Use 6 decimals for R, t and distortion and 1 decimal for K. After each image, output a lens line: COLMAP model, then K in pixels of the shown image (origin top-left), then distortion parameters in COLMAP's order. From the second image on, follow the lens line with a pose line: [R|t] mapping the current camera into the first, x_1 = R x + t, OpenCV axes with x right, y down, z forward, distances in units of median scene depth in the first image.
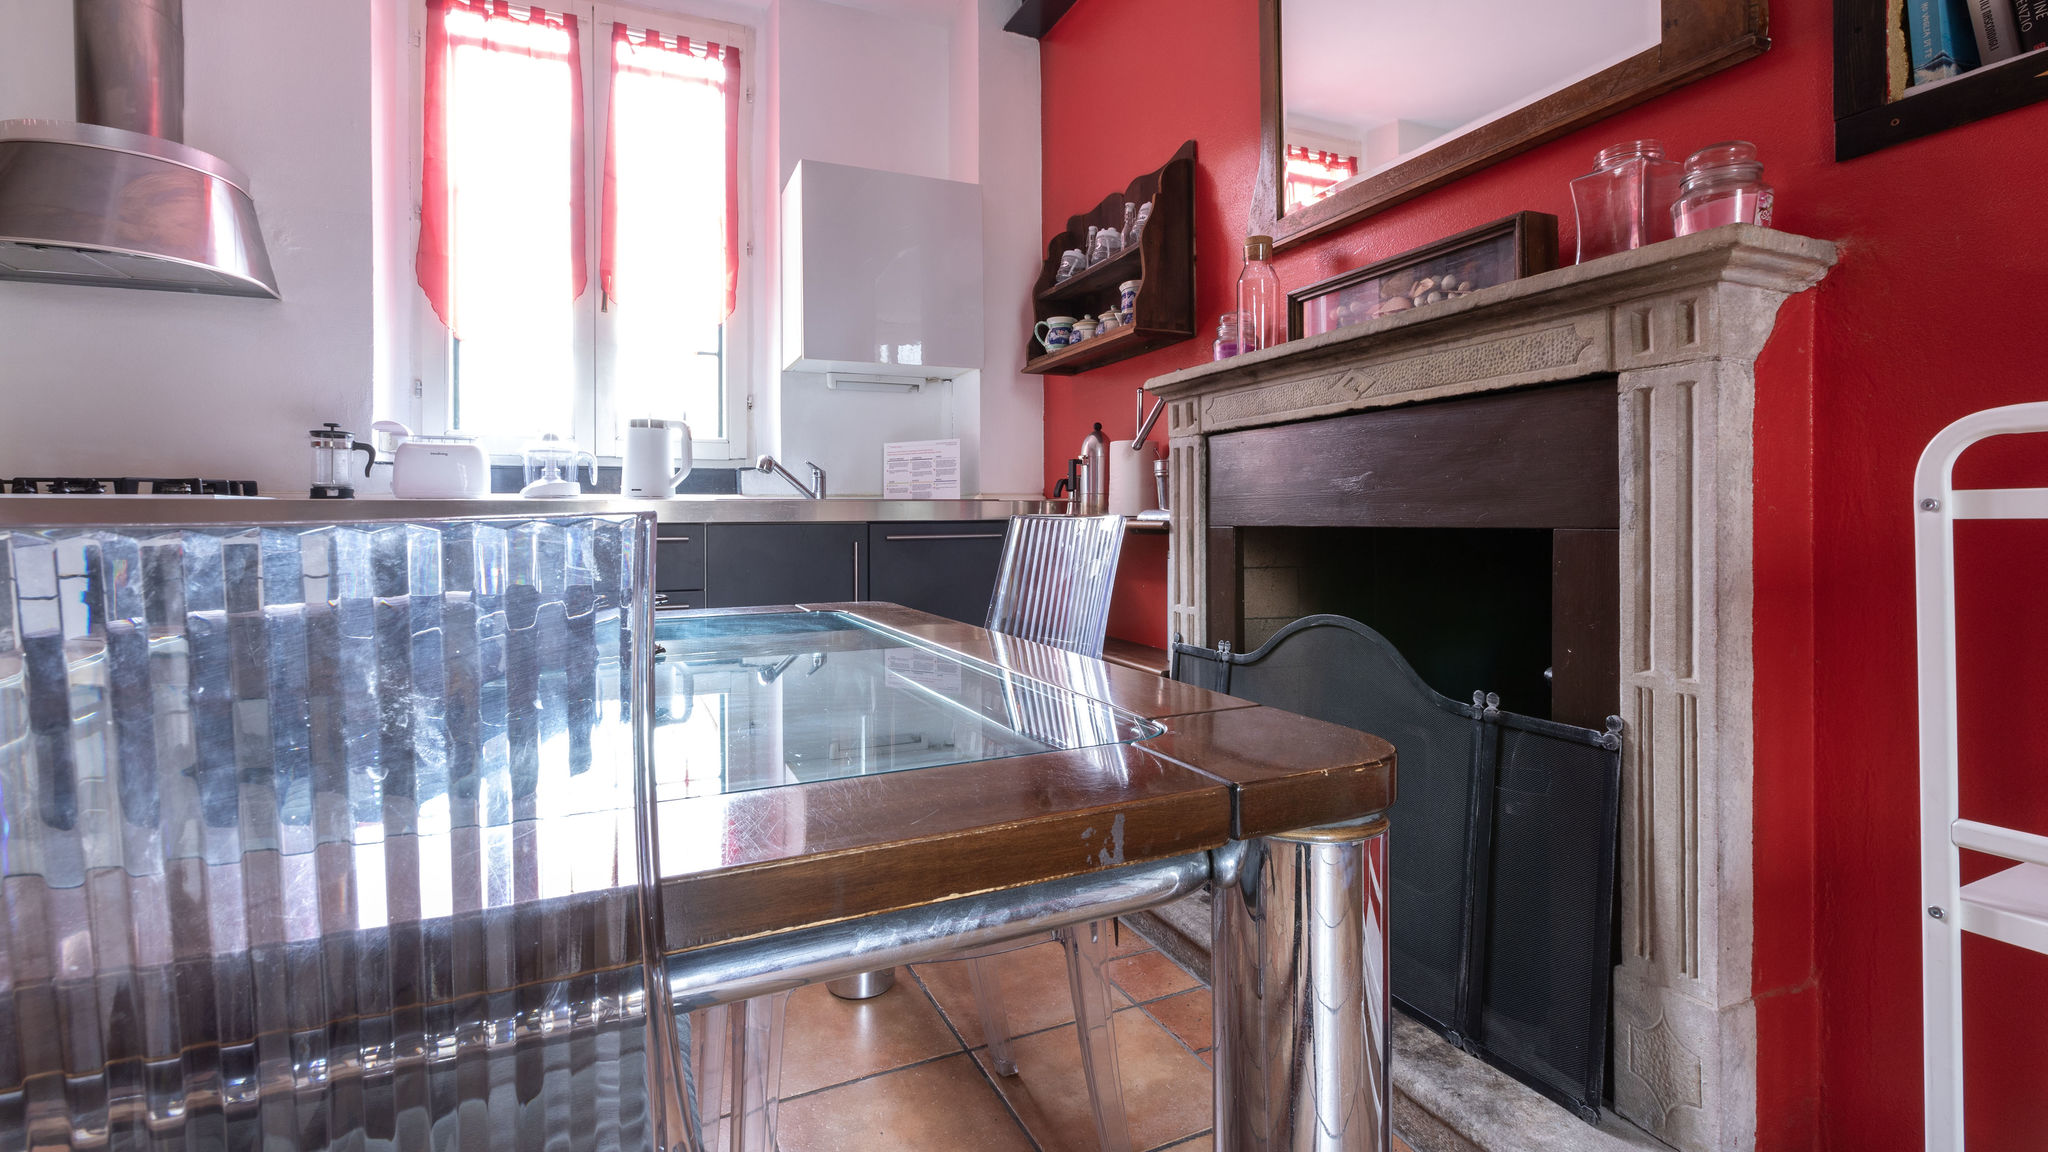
lens RADIAL K [[917.8, 0, 1012.6], [0, 917.8, 514.8], [0, 0, 1]] dist [0.000971, -0.001792]
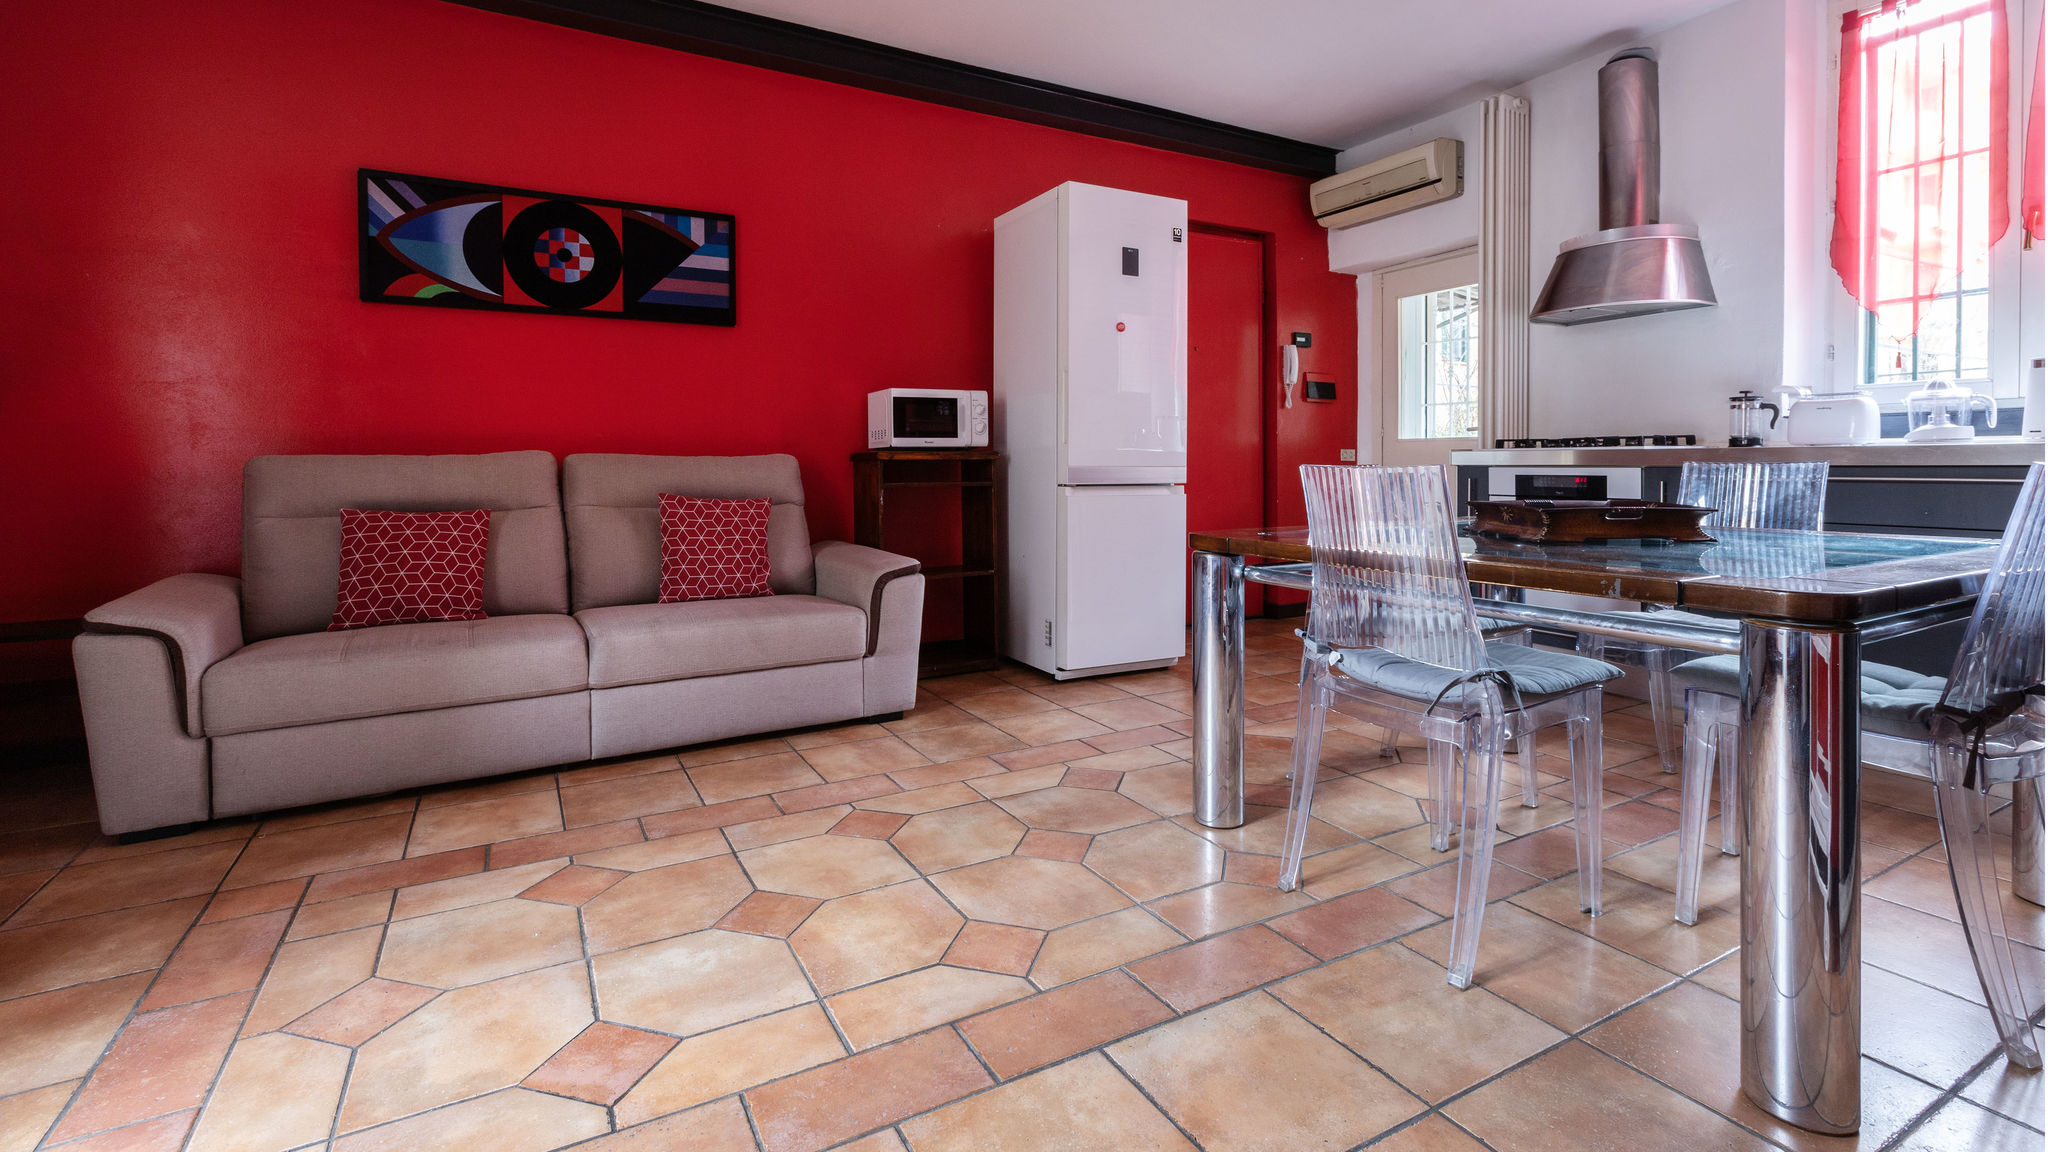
lens RADIAL K [[917.8, 0, 1015.2], [0, 917.8, 477.7], [0, 0, 1]] dist [0.000971, -0.001792]
pose [[0.077298, 0.019863, -0.996810, 0.554302], [0.007908, 0.999758, 0.020535, -0.006962], [0.996977, -0.009471, 0.077122, -0.198751]]
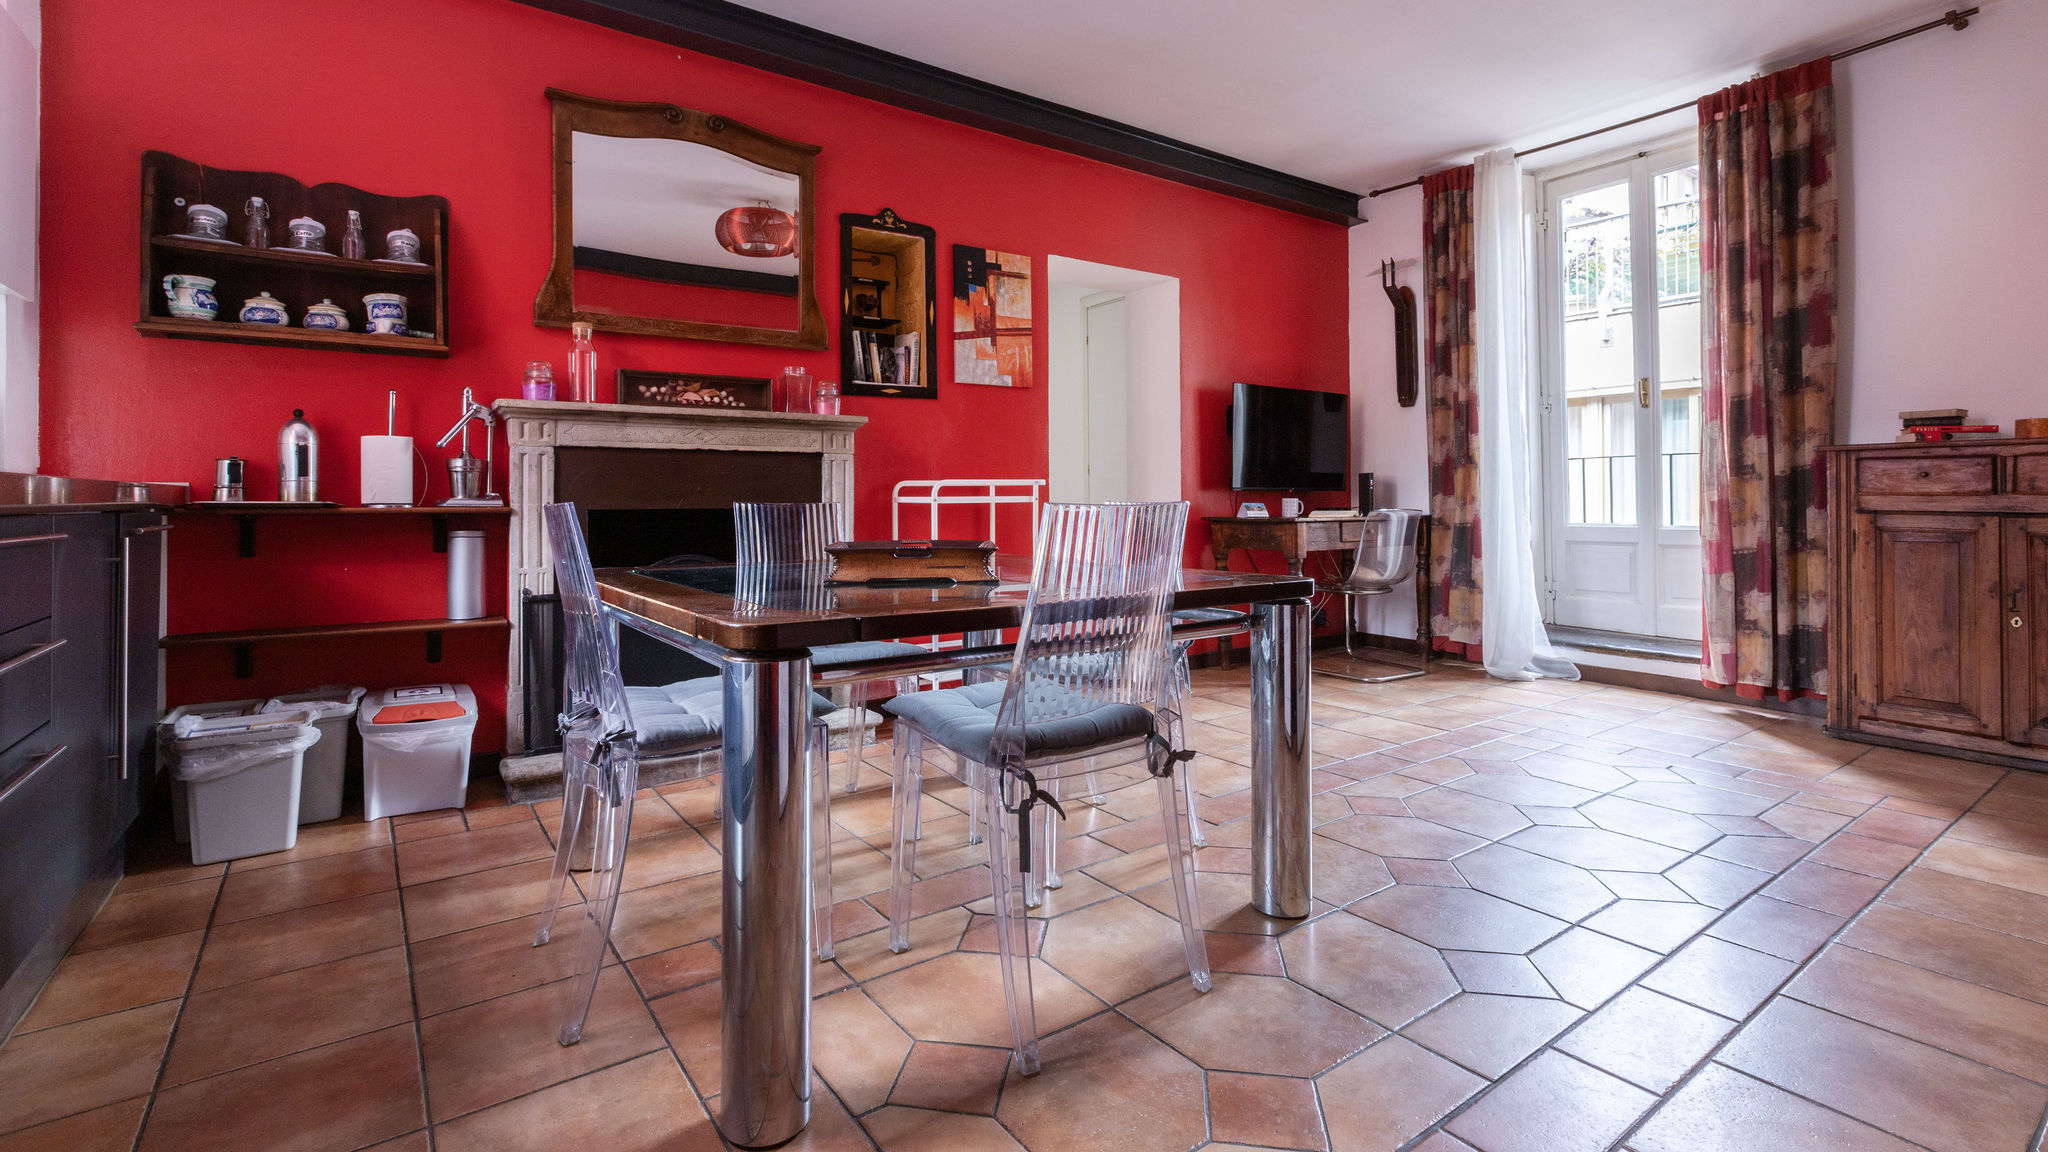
lens RADIAL K [[917.8, 0, 1012.6], [0, 917.8, 489.4], [0, 0, 1]] dist [0.000971, -0.001792]
pose [[-0.189544, 0.016085, 0.981740, -1.090530], [0.000711, 0.999868, -0.016245, 0.002703], [-0.981872, -0.002381, -0.189531, 0.456005]]
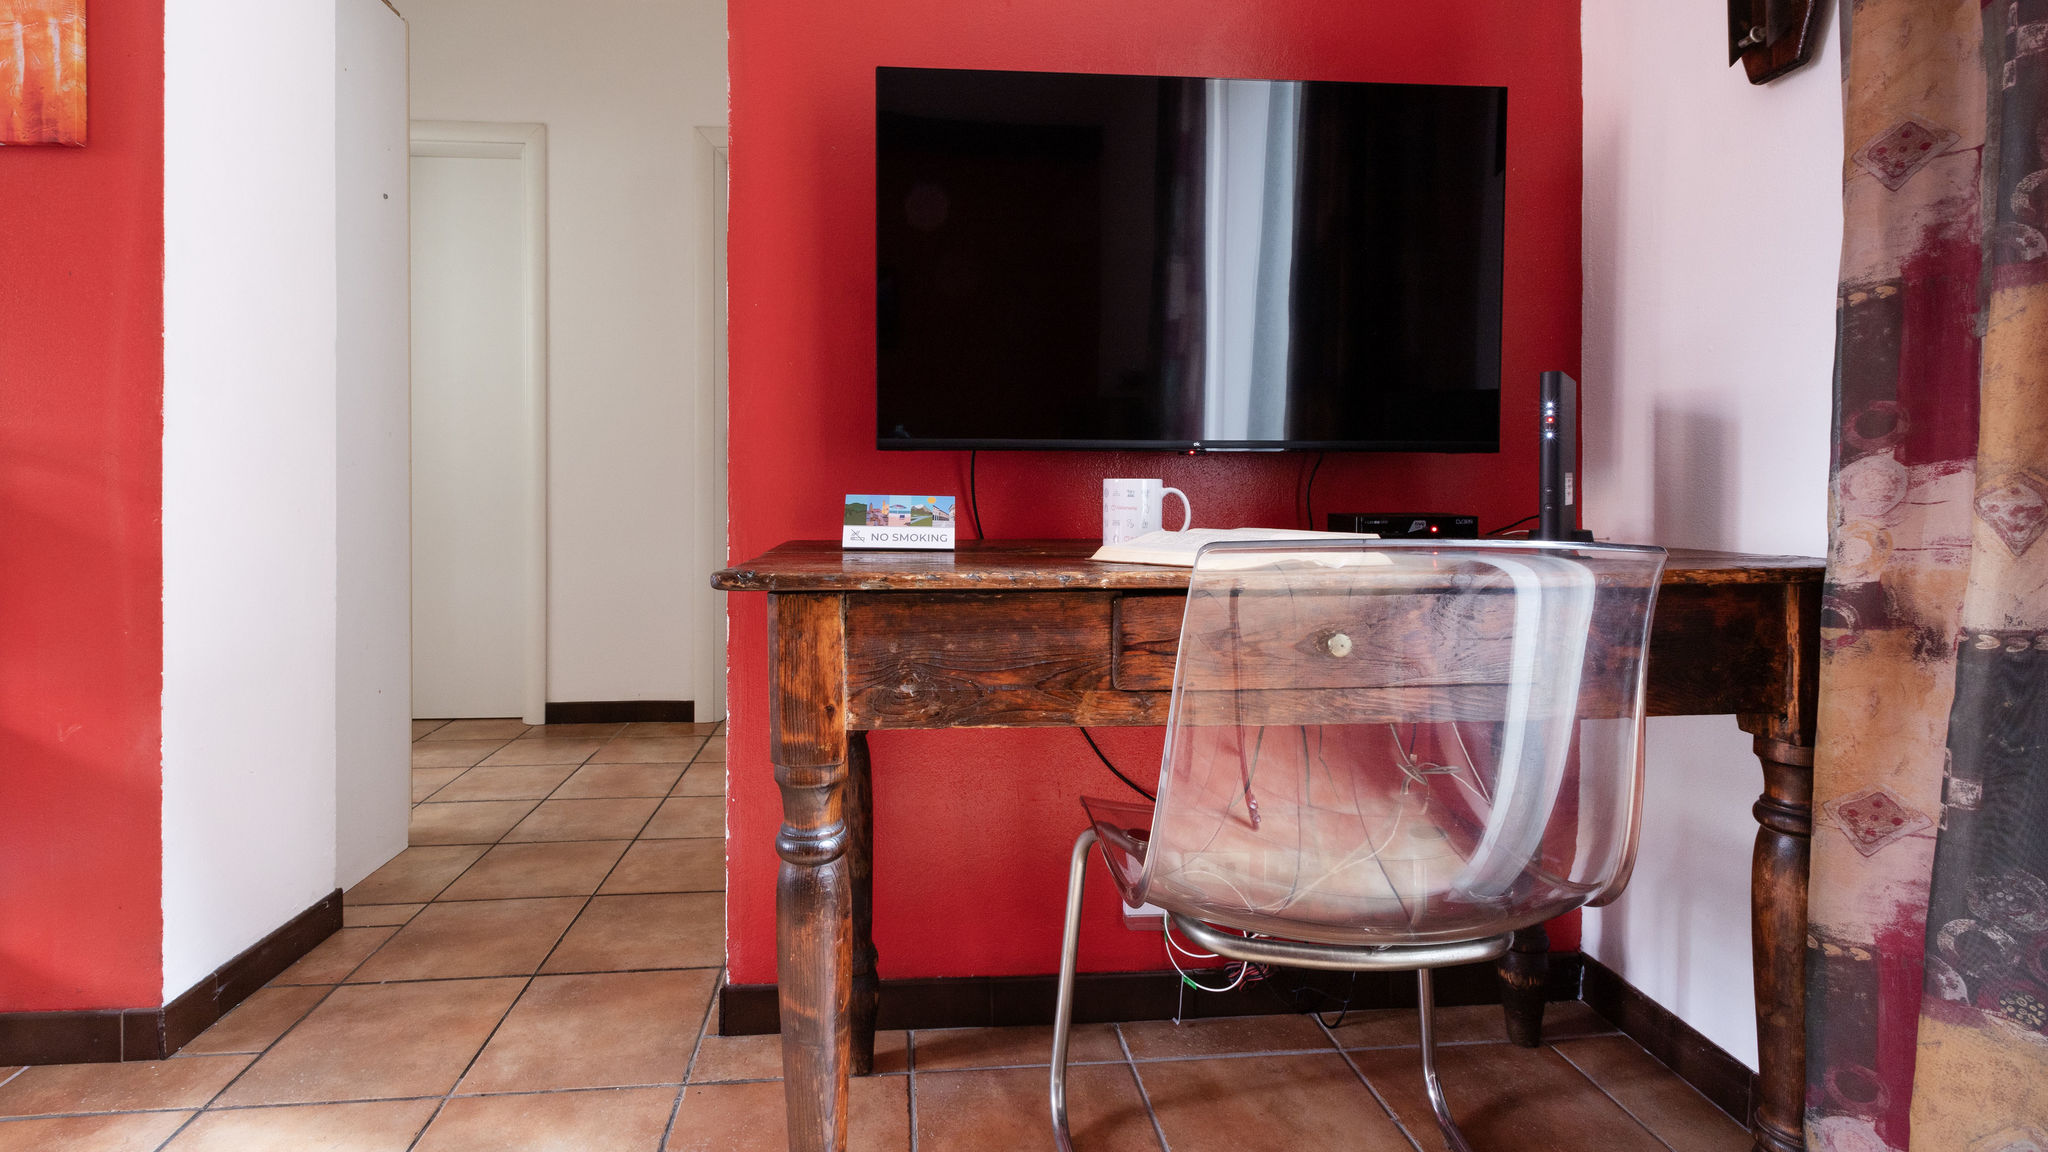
lens RADIAL K [[917.8, 0, 1025.1], [0, 917.8, 491.9], [0, 0, 1]] dist [0.000971, -0.001792]
pose [[0.340046, -0.002138, 0.940406, 0.219278], [-0.005427, 0.999976, 0.004236, -0.003962], [-0.940393, -0.006544, 0.340026, -0.625171]]
